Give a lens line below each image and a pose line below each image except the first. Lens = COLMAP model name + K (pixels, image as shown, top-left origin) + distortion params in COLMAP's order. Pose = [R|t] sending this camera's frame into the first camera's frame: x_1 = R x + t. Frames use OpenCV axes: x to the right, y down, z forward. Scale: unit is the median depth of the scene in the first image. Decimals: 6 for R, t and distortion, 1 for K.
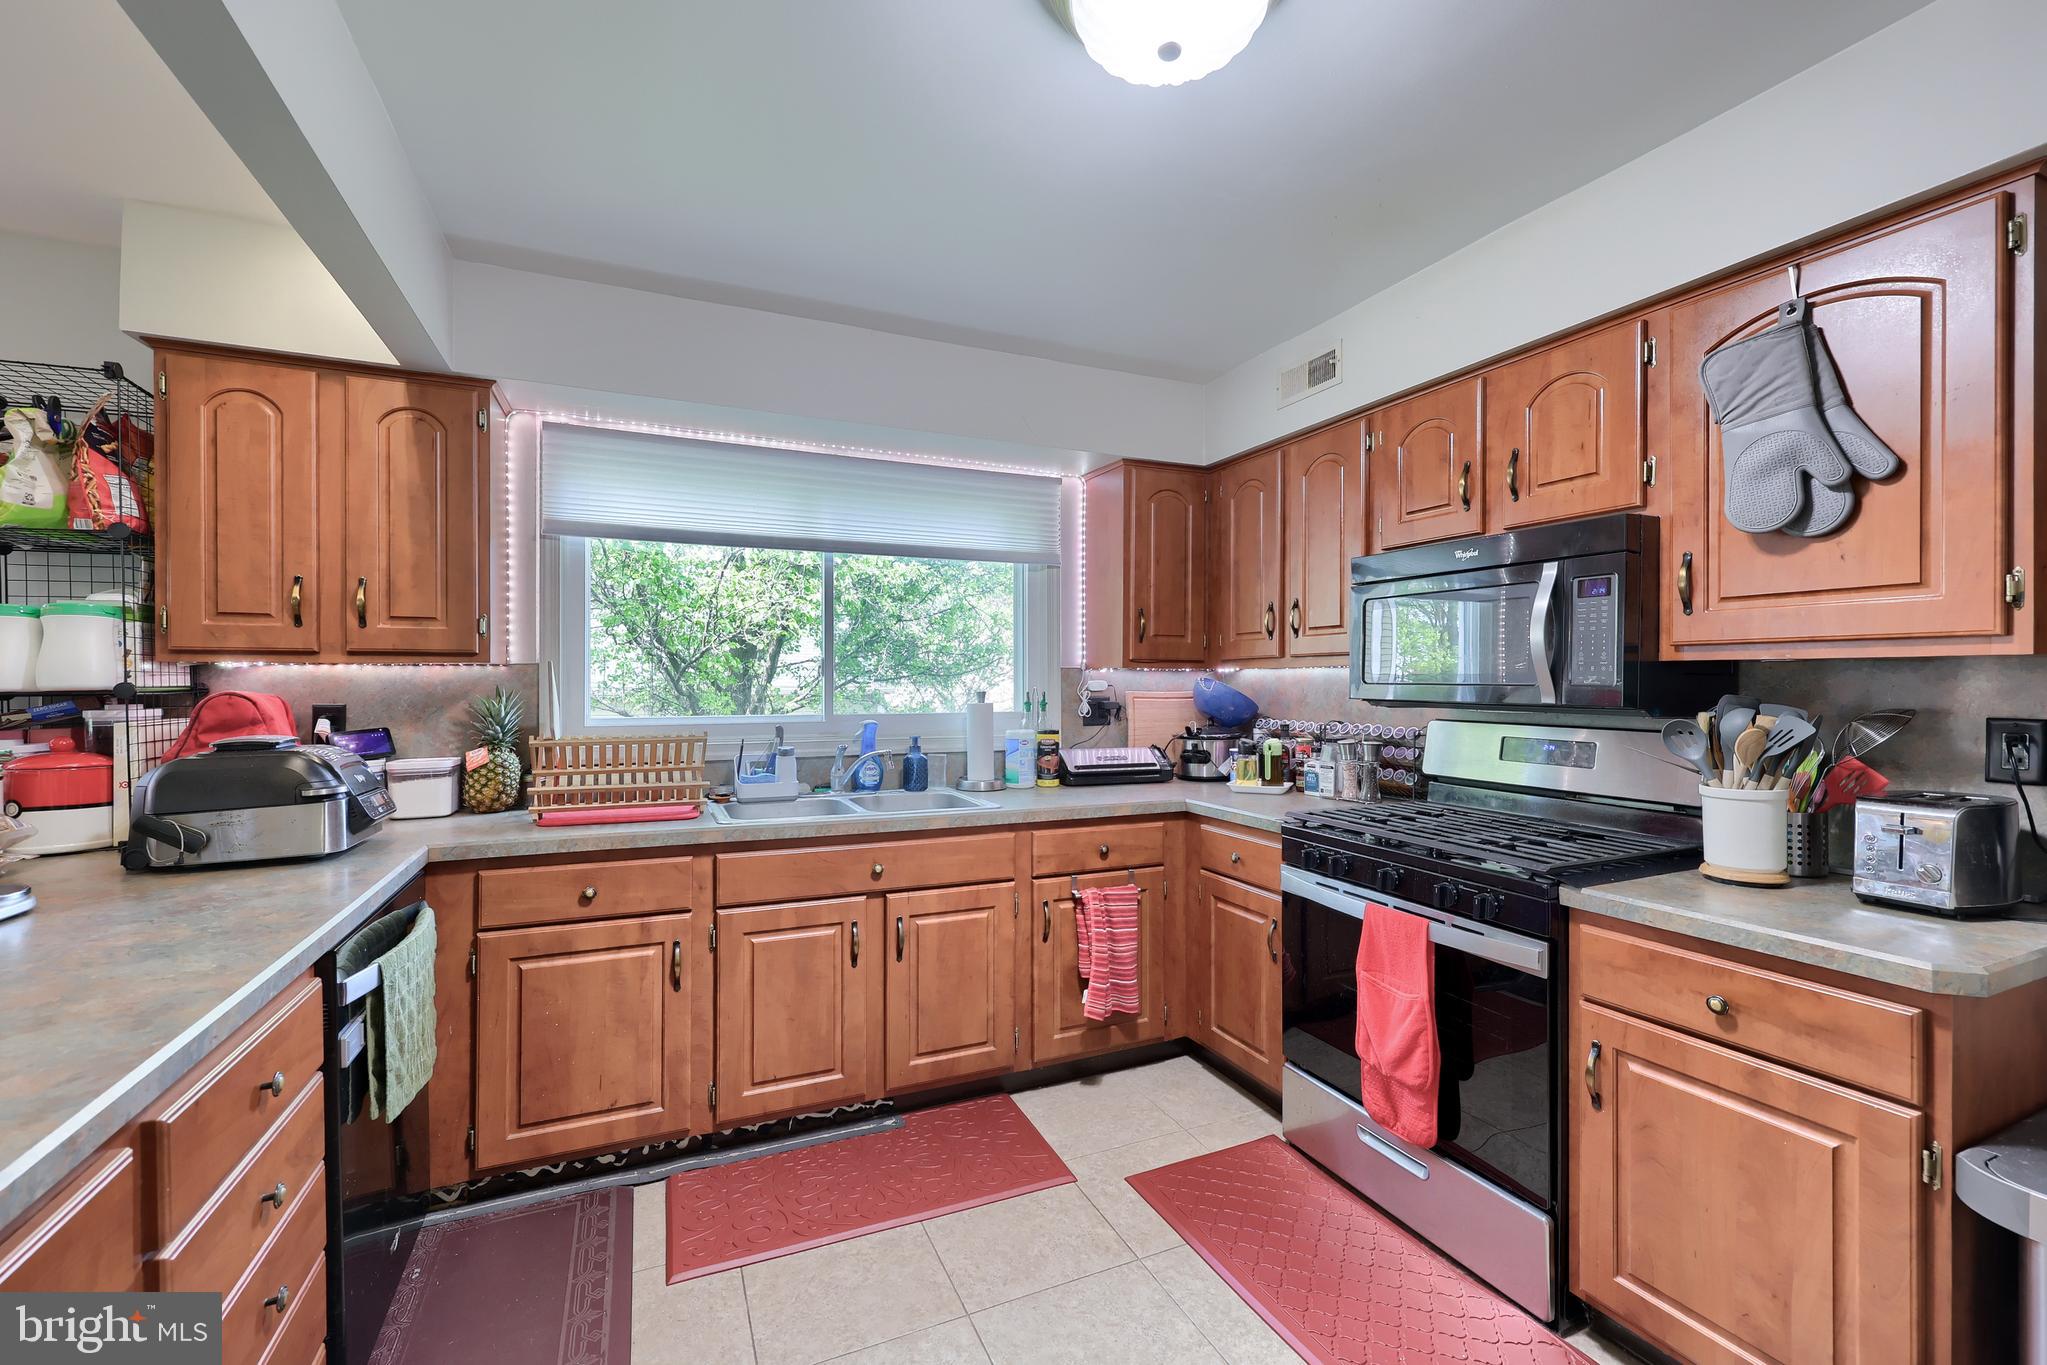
lens RADIAL K [[839.6, 0, 1026.2], [0, 839.6, 673.3], [0, 0, 1]] dist [0.000440, -0.000015]
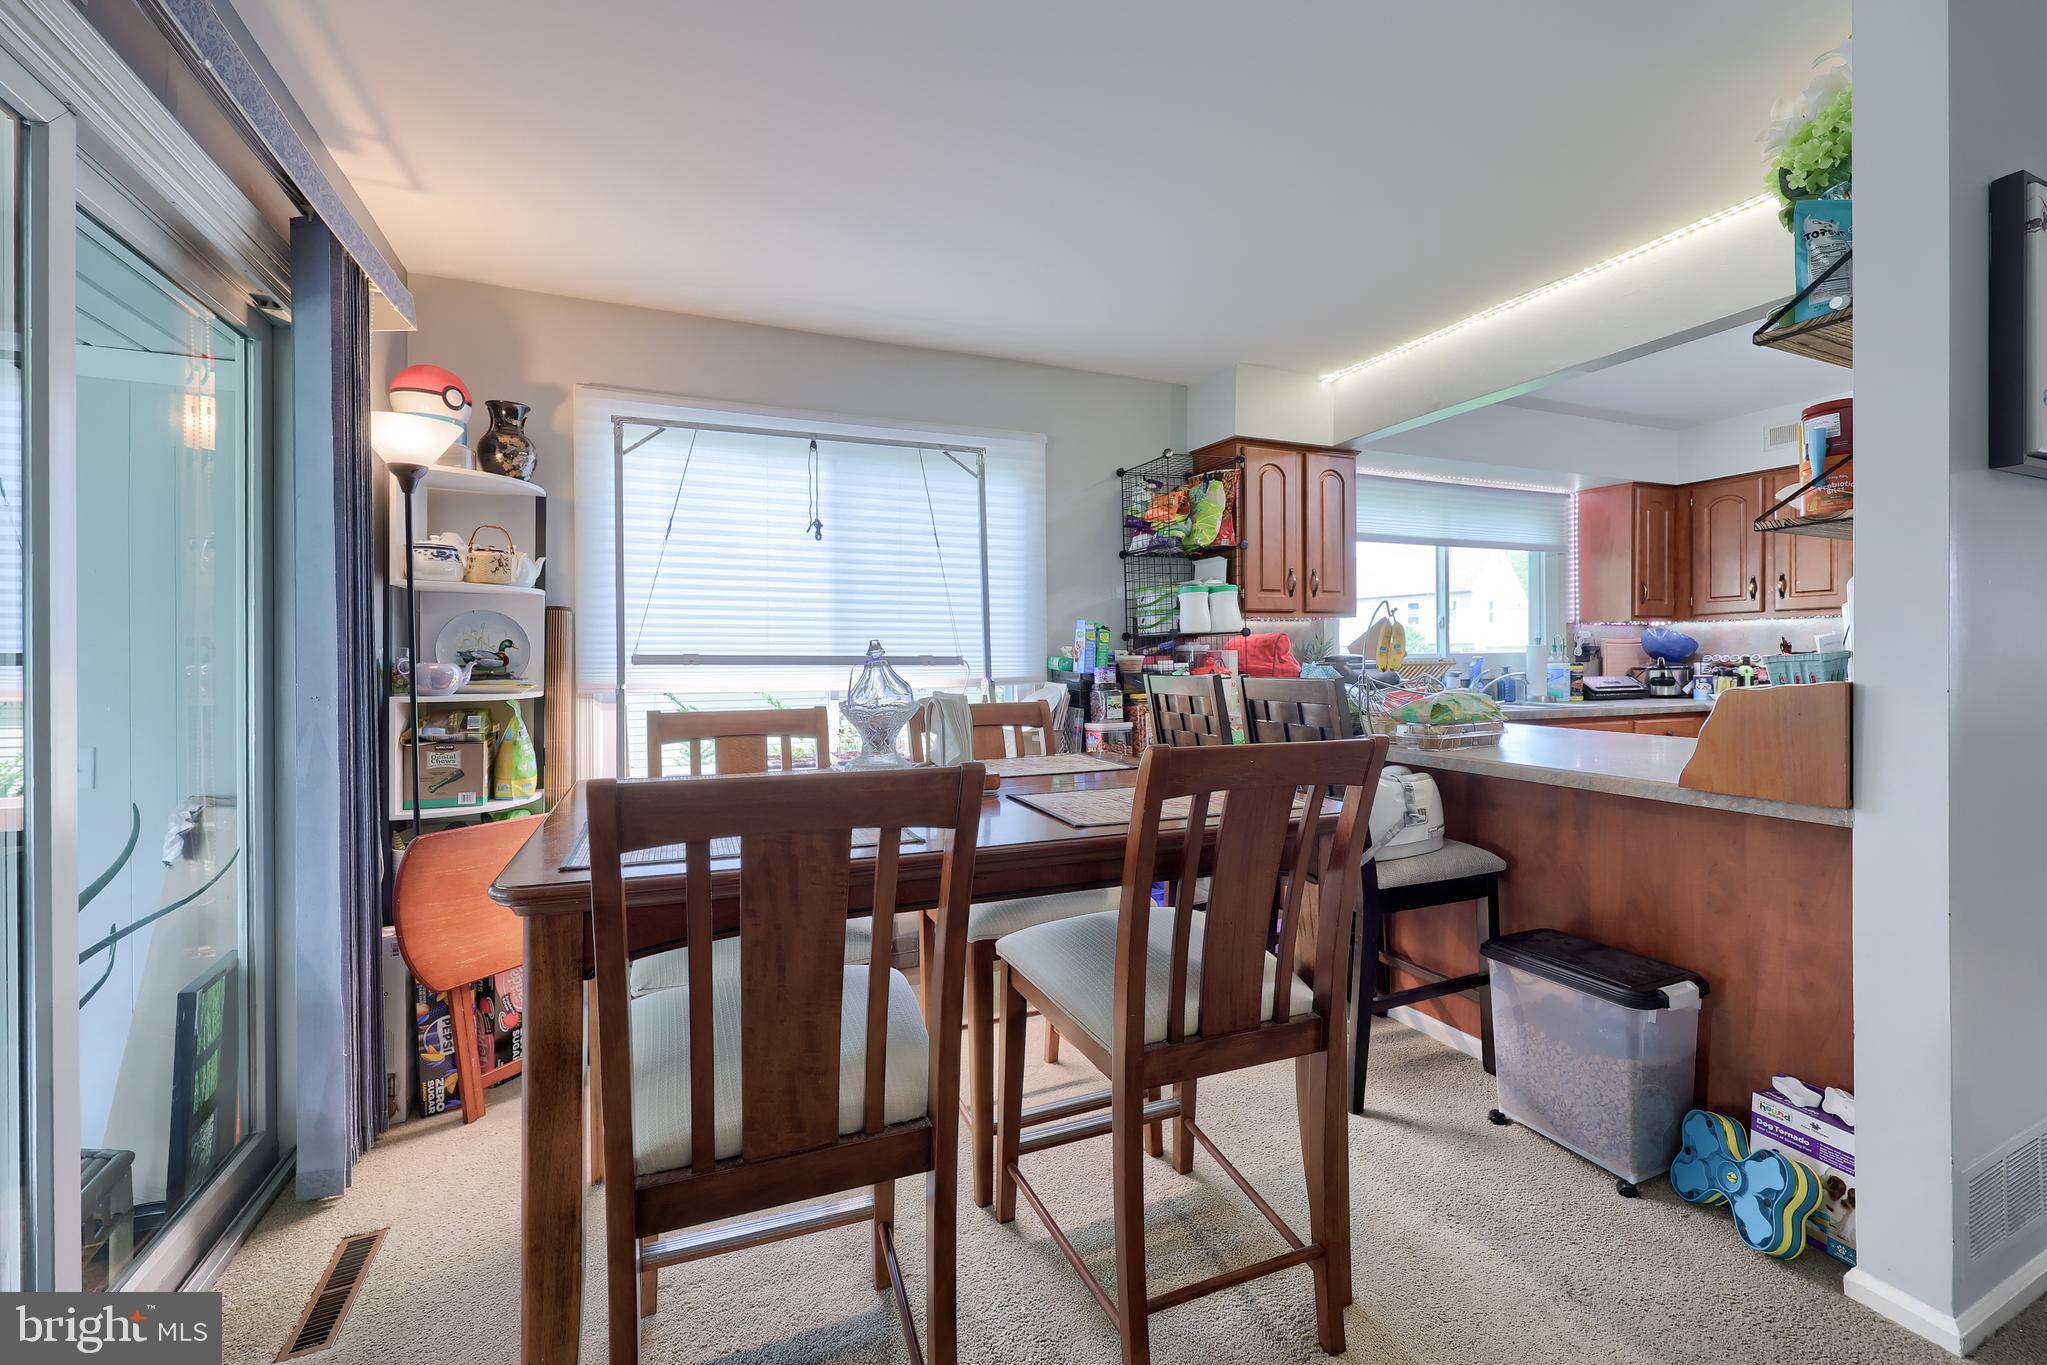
lens RADIAL K [[839.6, 0, 1026.2], [0, 839.6, 673.3], [0, 0, 1]] dist [0.000440, -0.000015]
pose [[0.999795, -0.015429, -0.013124, -1.142201], [0.015660, 0.999721, 0.017680, 0.052206], [0.012847, -0.017882, 0.999758, -0.631922]]
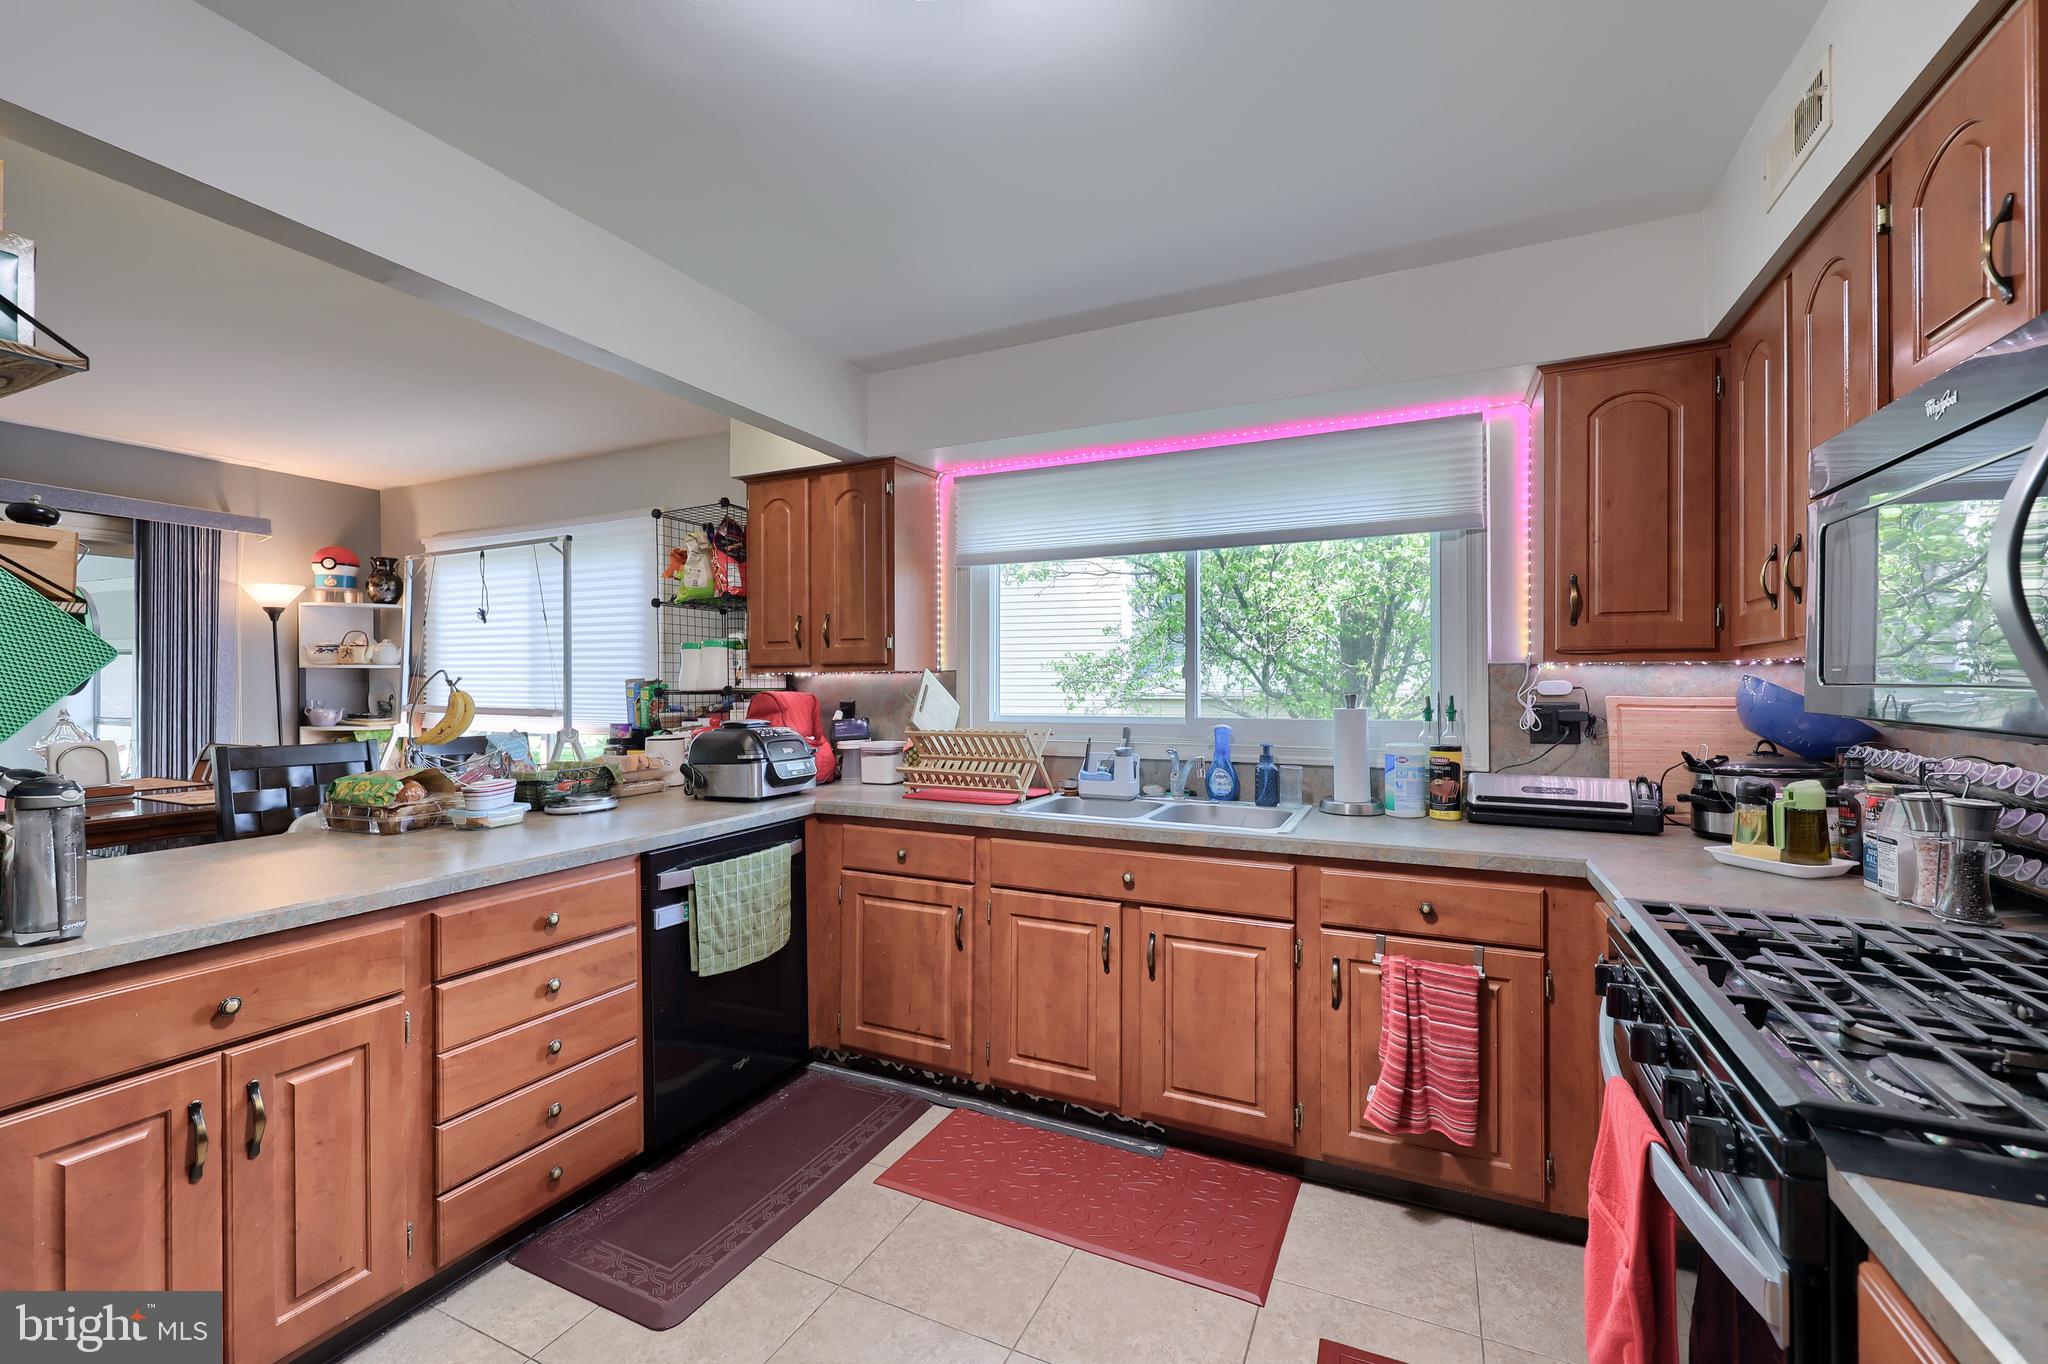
lens RADIAL K [[840.0, 0, 1026.7], [0, 840.0, 672.8], [0, 0, 1]] dist [0.000440, -0.000015]
pose [[0.655725, -0.013114, -0.754886, 0.433401], [0.010899, 0.999909, -0.007903, 0.003340], [0.754921, -0.003045, 0.655809, 0.252563]]
